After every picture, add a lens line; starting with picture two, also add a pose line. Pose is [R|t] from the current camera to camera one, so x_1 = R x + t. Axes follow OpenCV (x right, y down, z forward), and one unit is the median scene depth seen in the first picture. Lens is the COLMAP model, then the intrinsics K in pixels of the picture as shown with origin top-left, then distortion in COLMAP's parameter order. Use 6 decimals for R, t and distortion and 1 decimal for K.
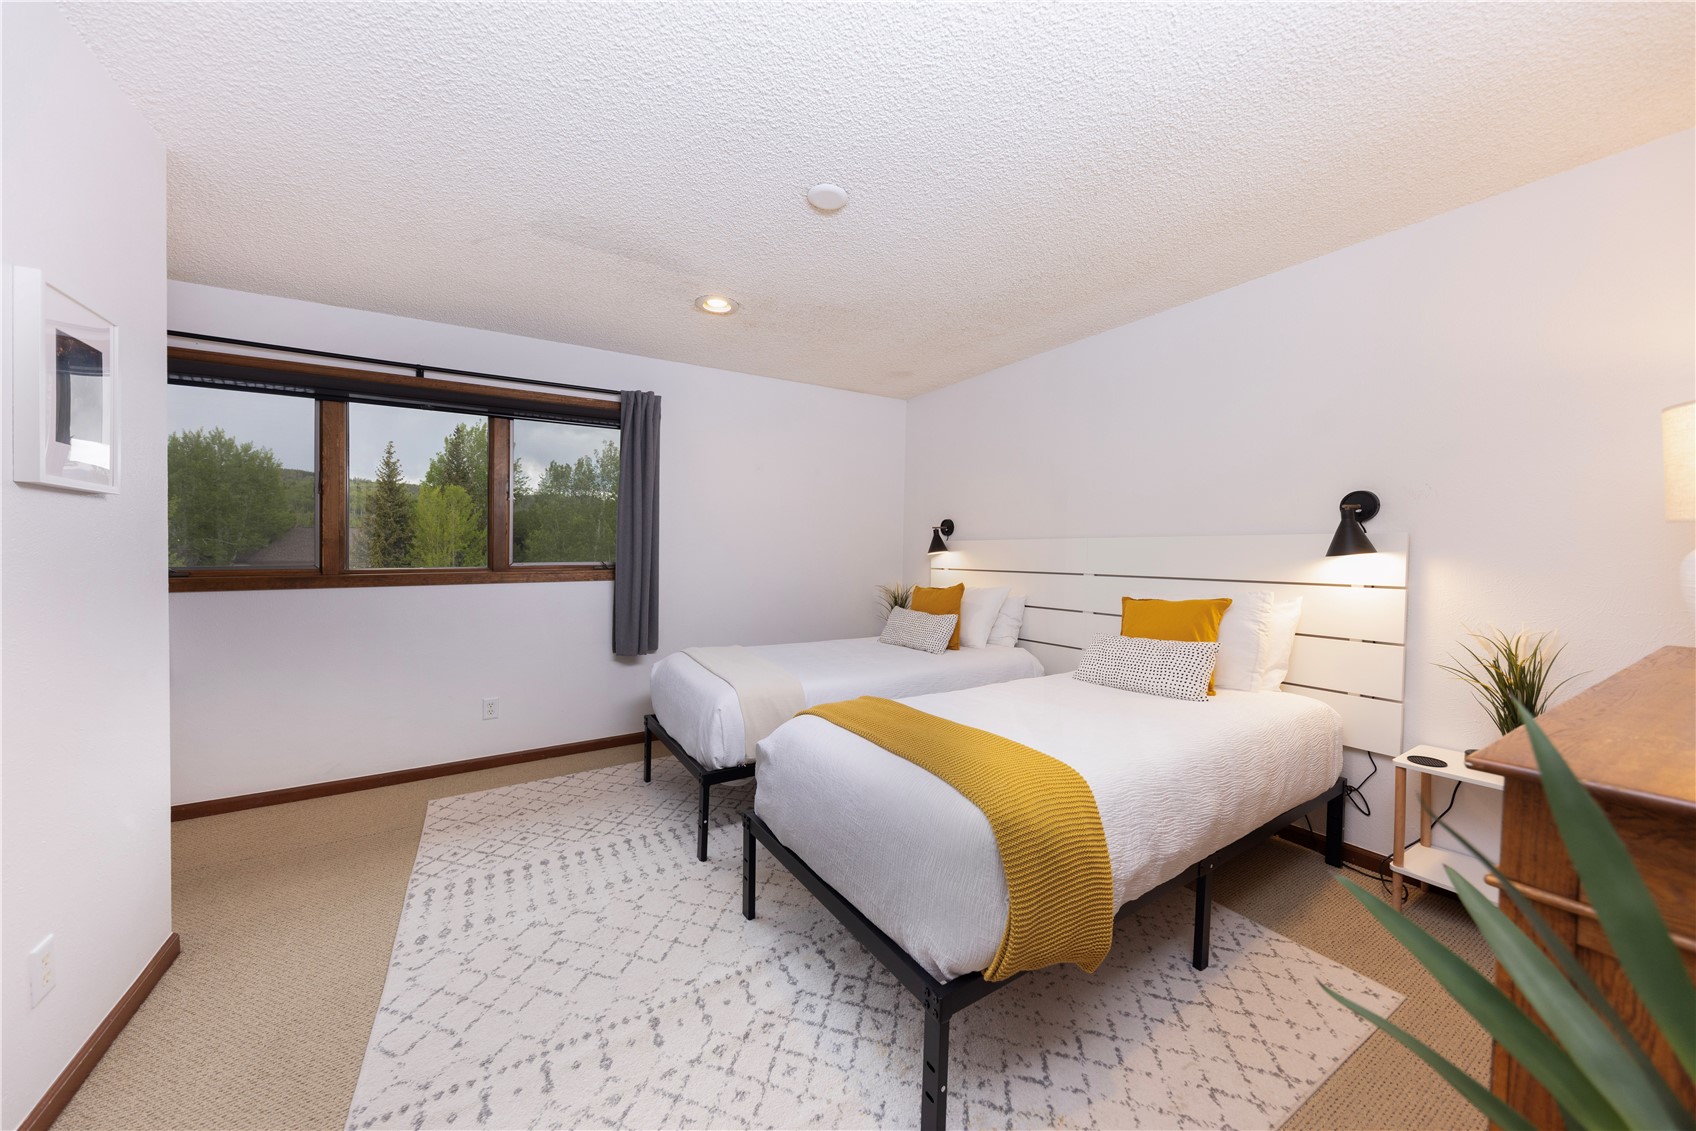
lens RADIAL K [[592.1, 0, 843.6], [0, 592.1, 554.7], [0, 0, 1]] dist [0.004032, -0.000504]
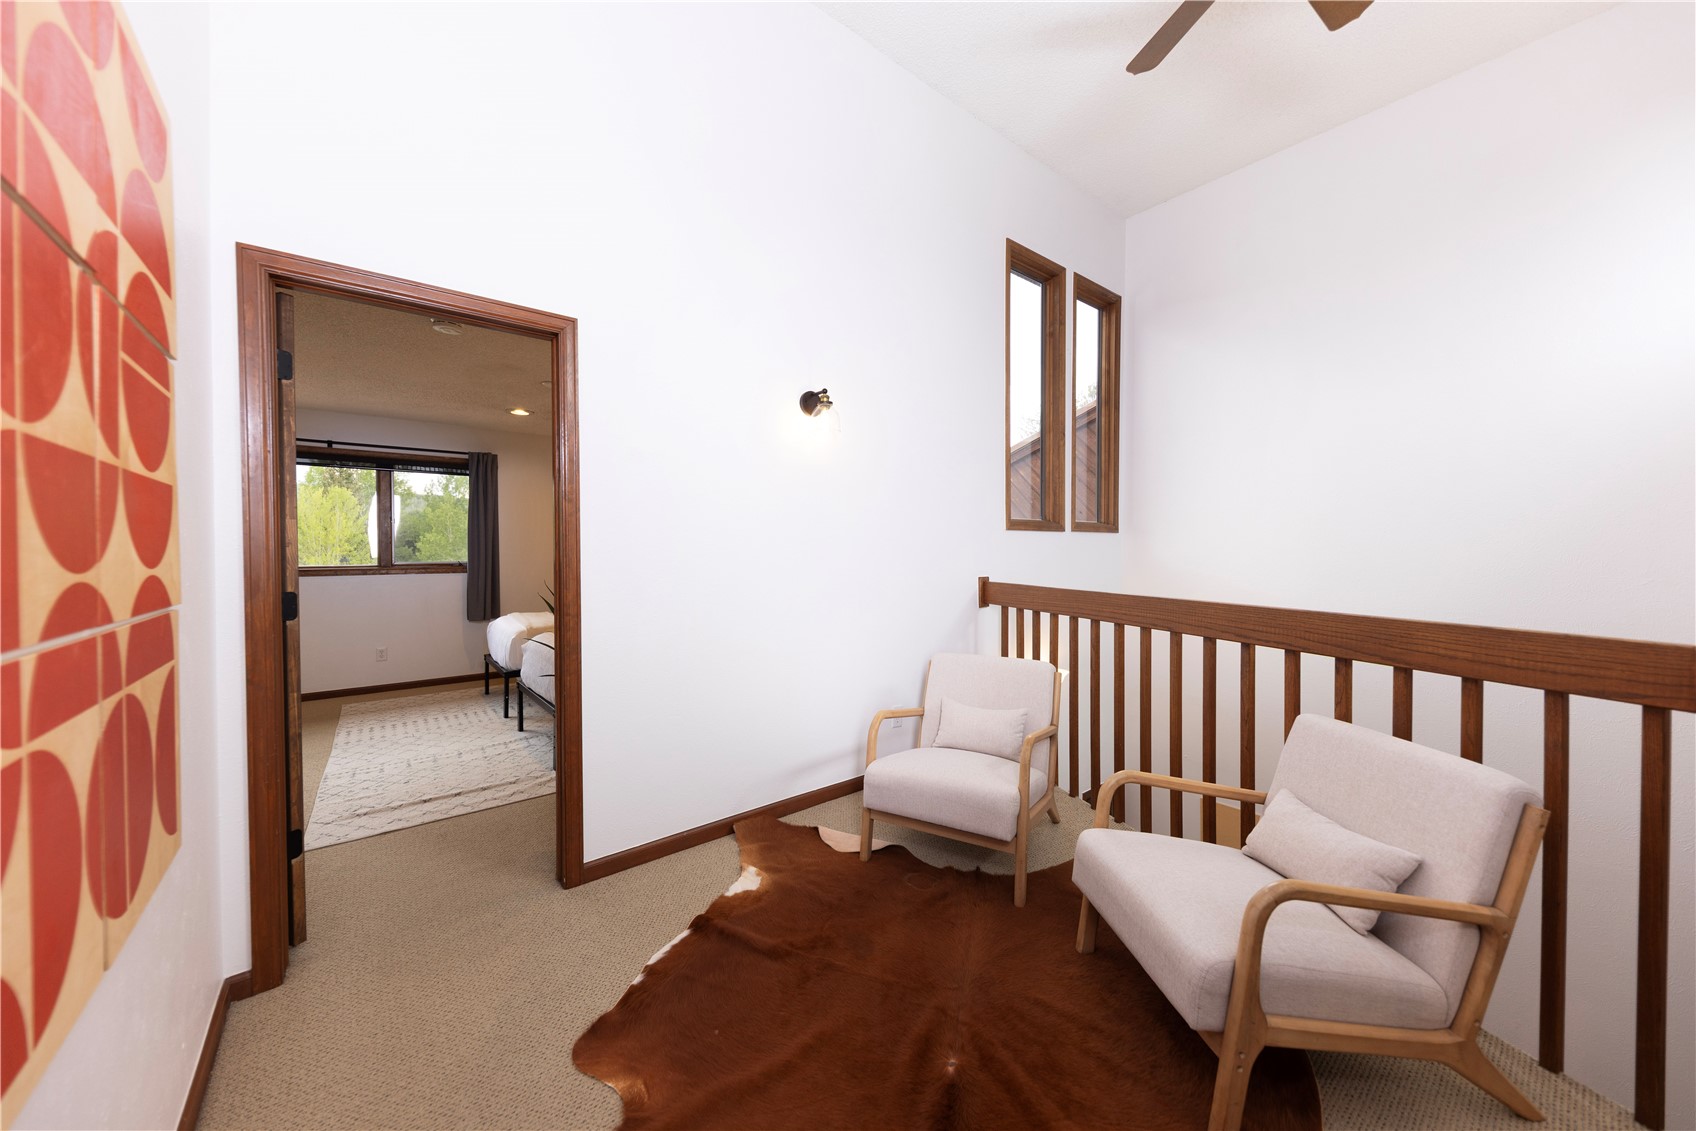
lens RADIAL K [[592.1, 0, 848.1], [0, 592.1, 562.3], [0, 0, 1]] dist [0.004032, -0.000504]
pose [[0.991484, -0.008555, 0.129948, 0.793533], [0.006941, 0.999893, 0.012865, 0.006703], [-0.130045, -0.011853, 0.991437, -1.326872]]
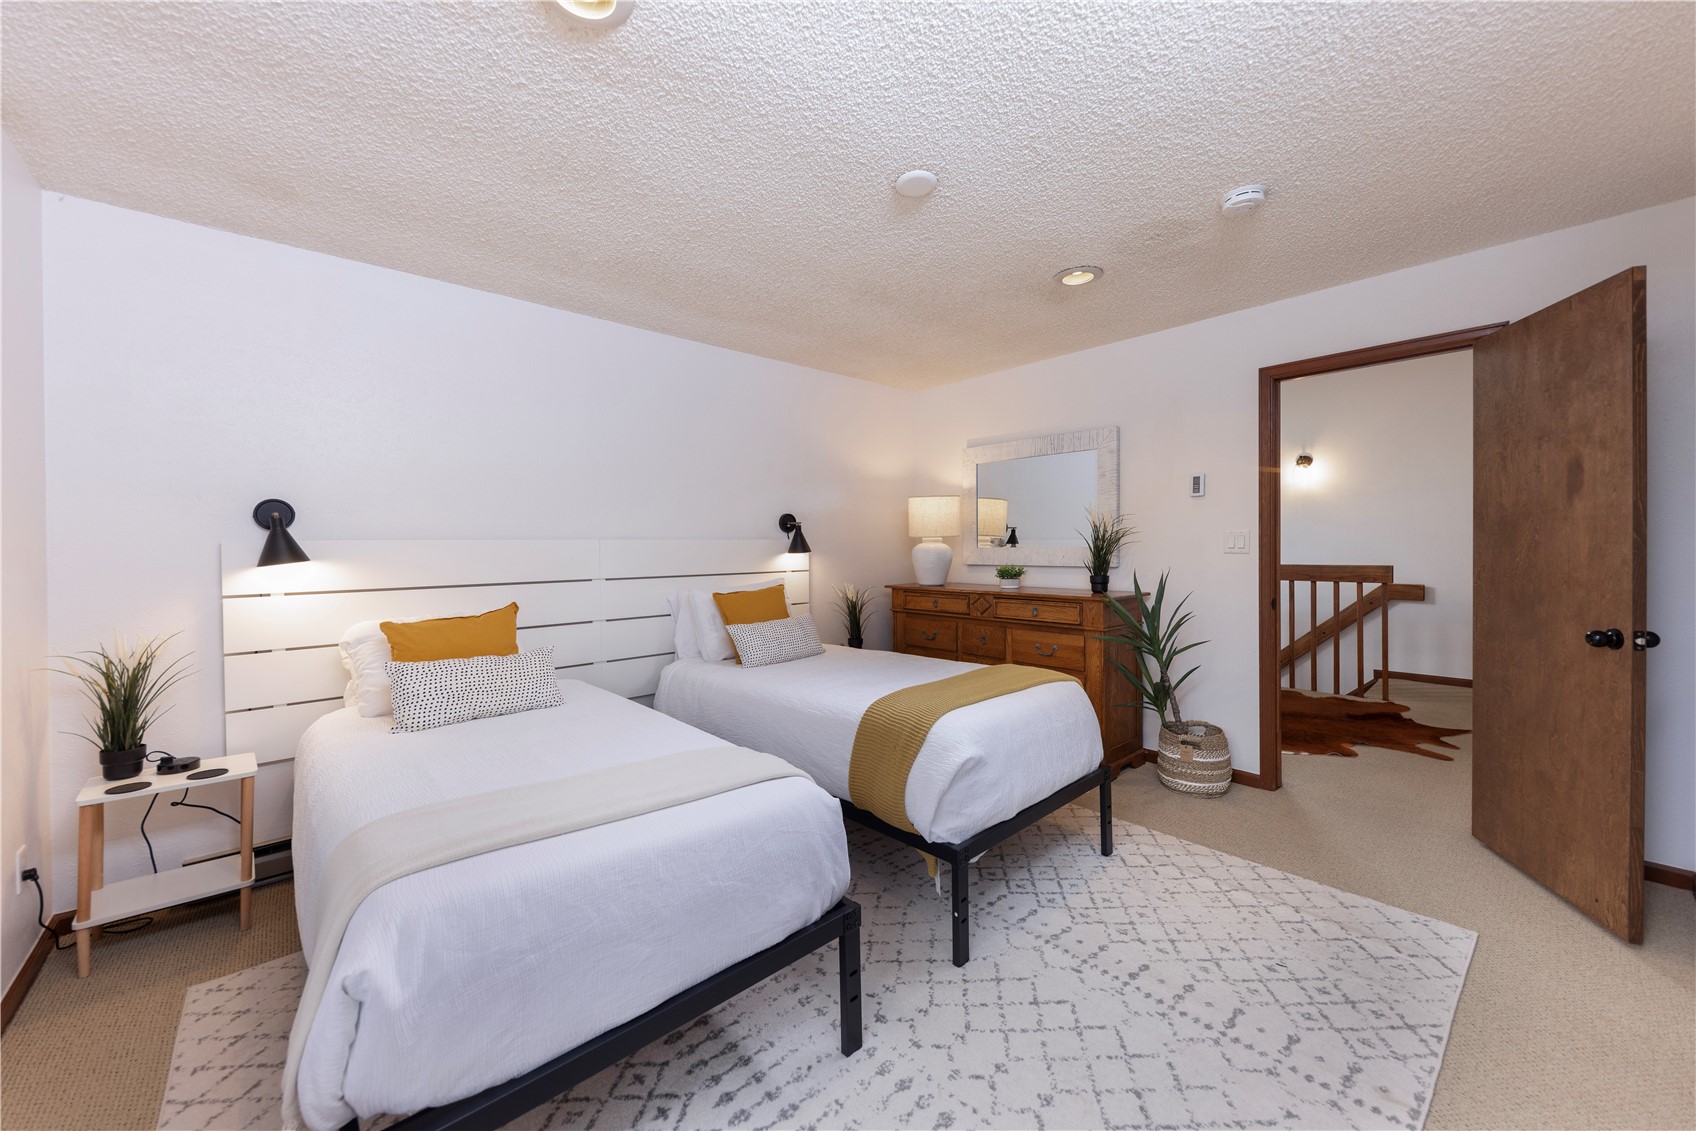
lens RADIAL K [[633.7, 0, 845.8], [0, 633.7, 551.8], [0, 0, 1]] dist [0.003042, -0.000109]
pose [[-0.169245, -0.012658, 0.985493, -1.206935], [0.031214, 0.999347, 0.018196, -0.045989], [-0.985080, 0.033841, -0.168740, 1.474571]]
